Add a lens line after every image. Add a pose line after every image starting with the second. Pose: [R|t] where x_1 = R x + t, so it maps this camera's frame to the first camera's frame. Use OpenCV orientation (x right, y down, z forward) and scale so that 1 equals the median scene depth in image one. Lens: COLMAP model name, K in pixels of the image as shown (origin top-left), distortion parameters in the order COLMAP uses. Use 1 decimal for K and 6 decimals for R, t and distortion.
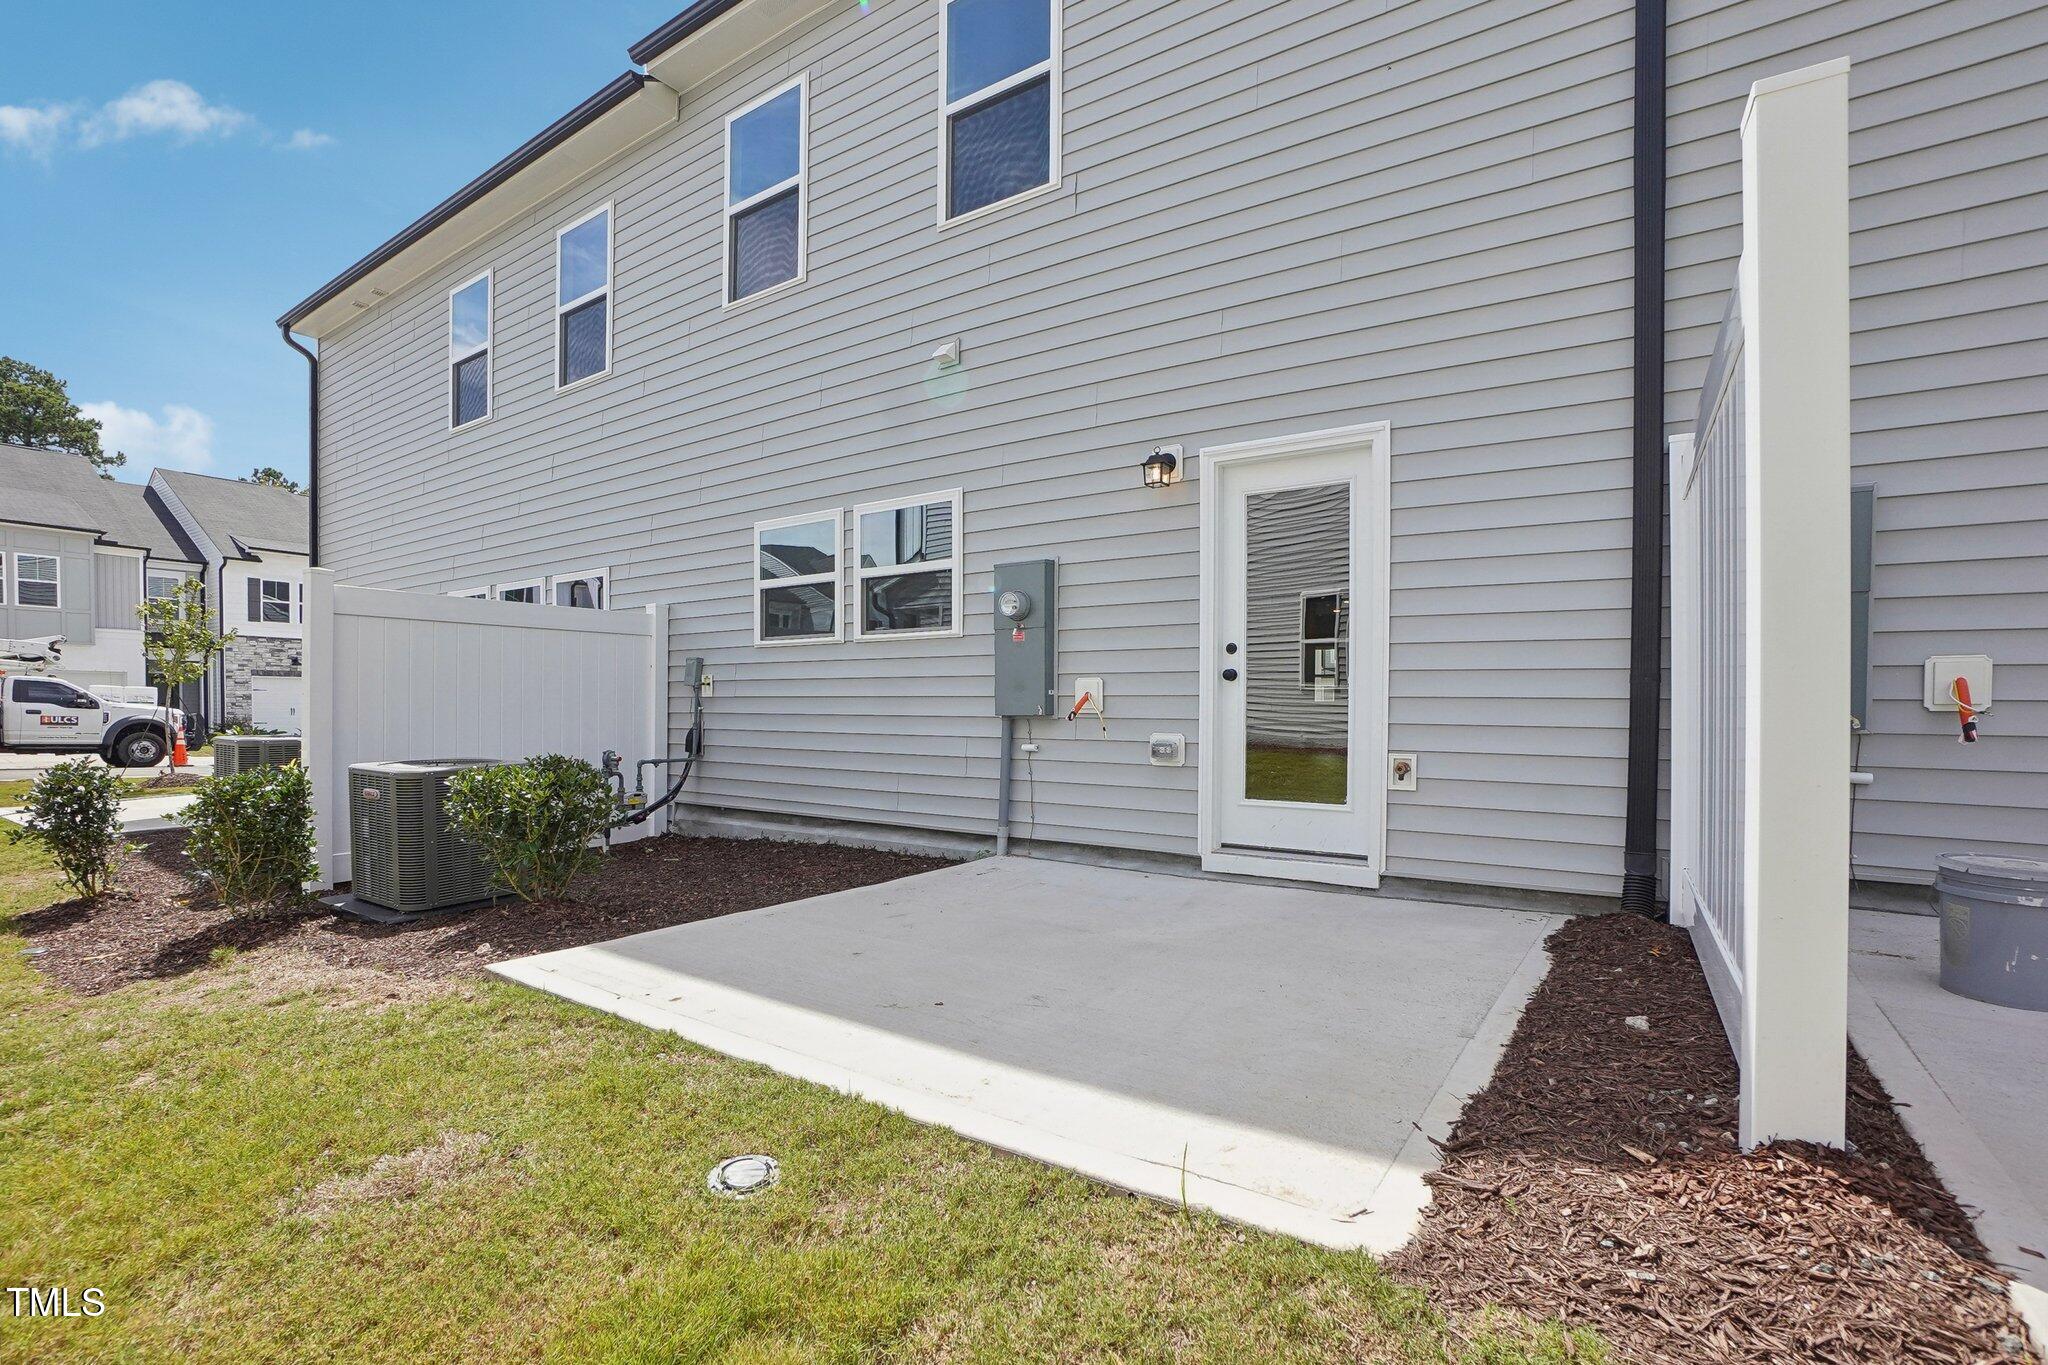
lens RADIAL K [[936.9, 0, 1033.9], [0, 936.9, 737.1], [0, 0, 1]] dist [-0.058827, 0.022235]
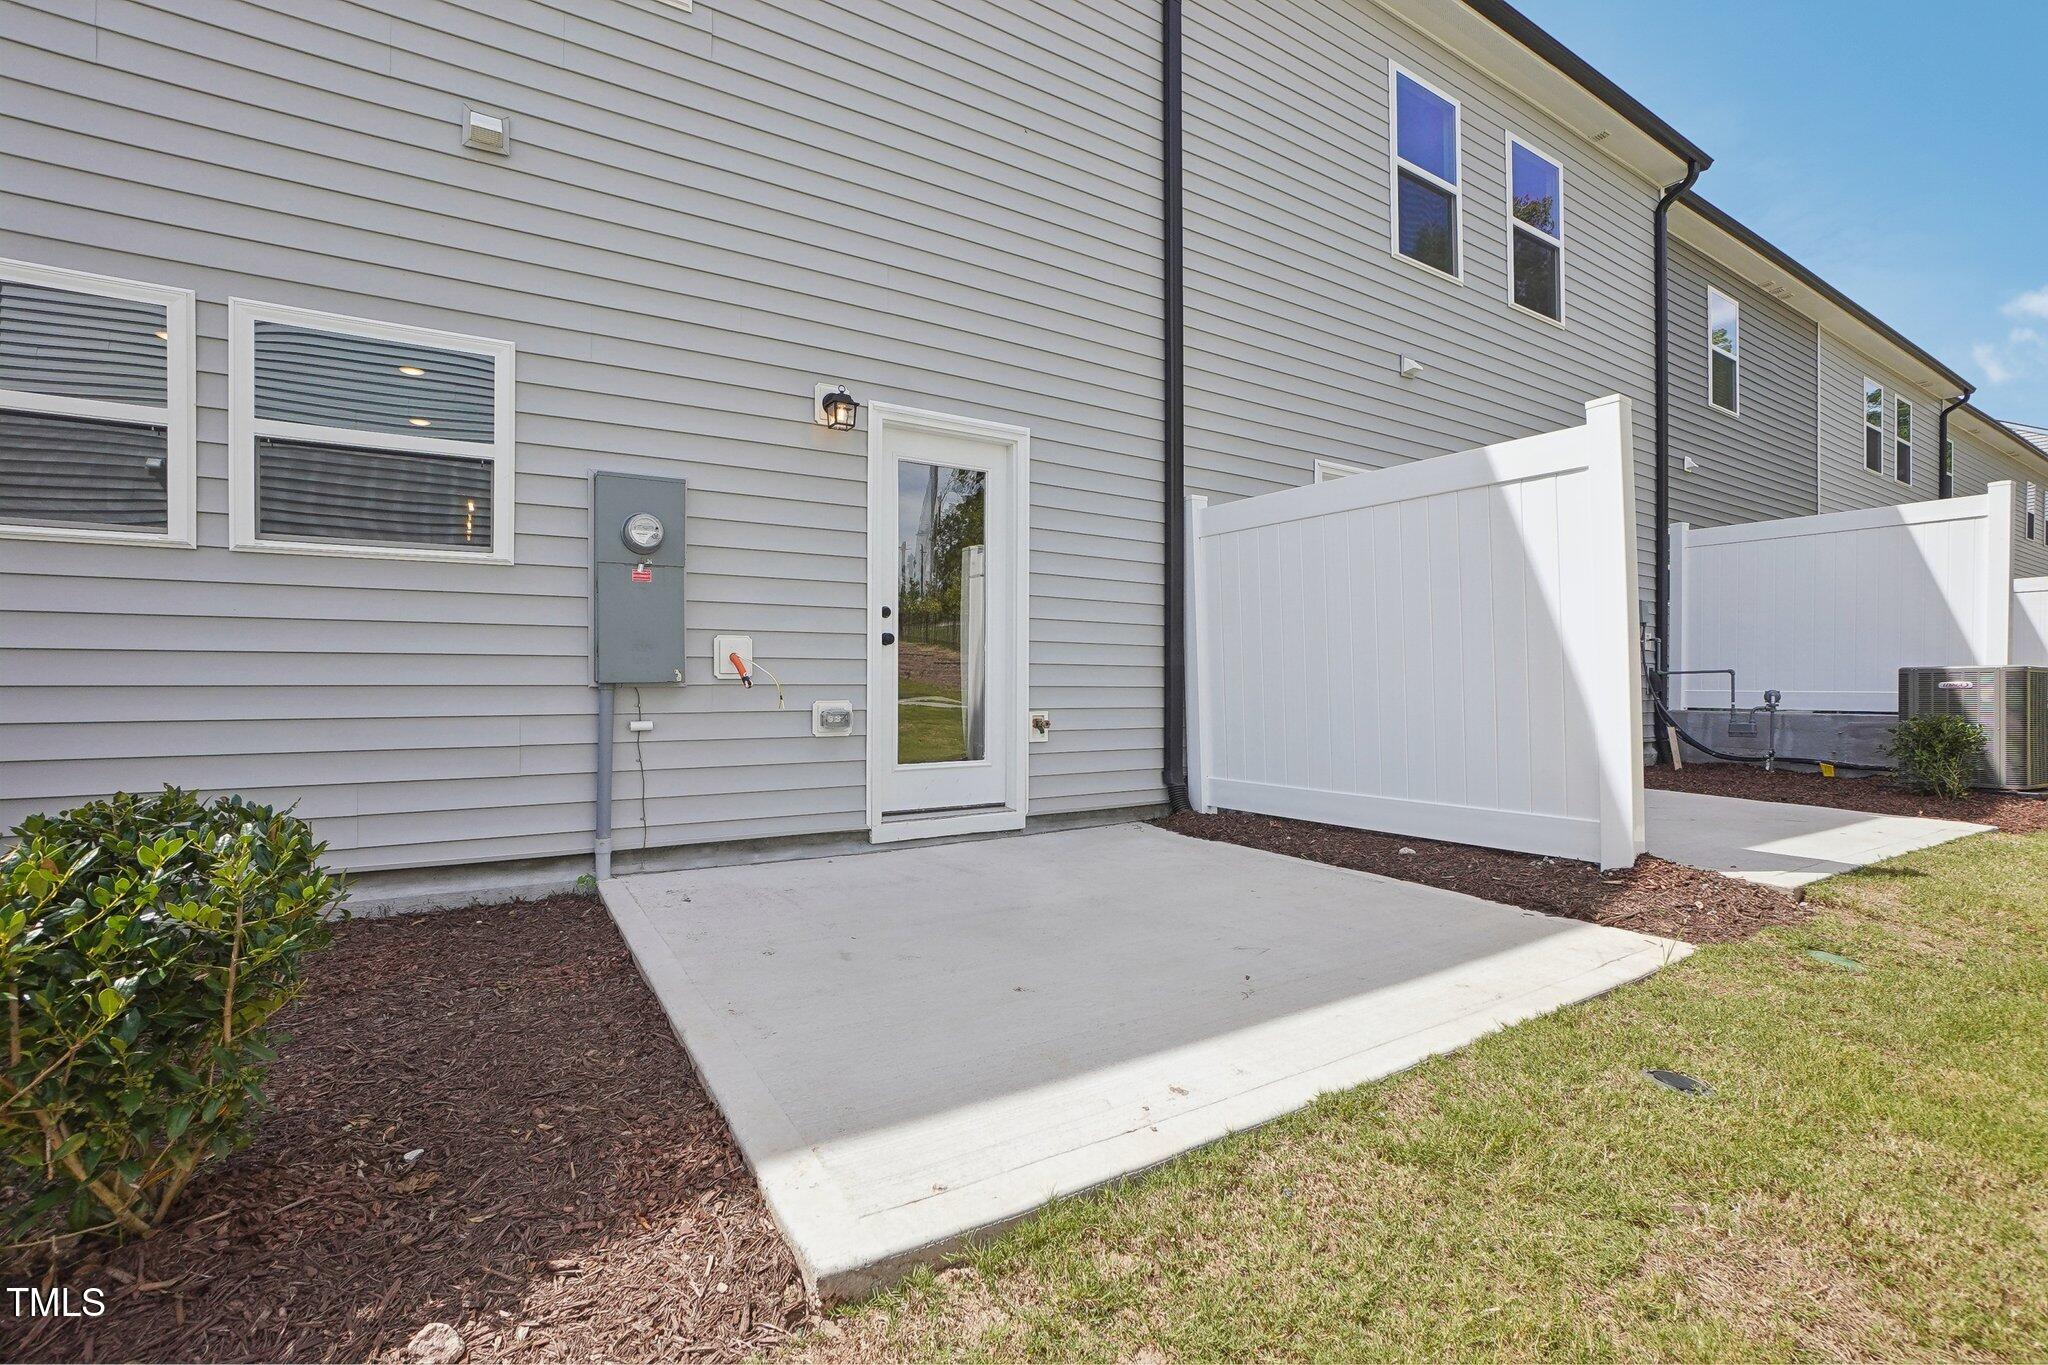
lens RADIAL K [[921.0, 0, 1018.9], [0, 921.0, 692.1], [0, 0, 1]] dist [-0.058198, 0.020220]
pose [[0.401476, -0.015987, 0.915730, -0.611443], [0.028750, 0.999575, 0.004846, -0.011451], [-0.915418, 0.024381, 0.401765, 0.483734]]
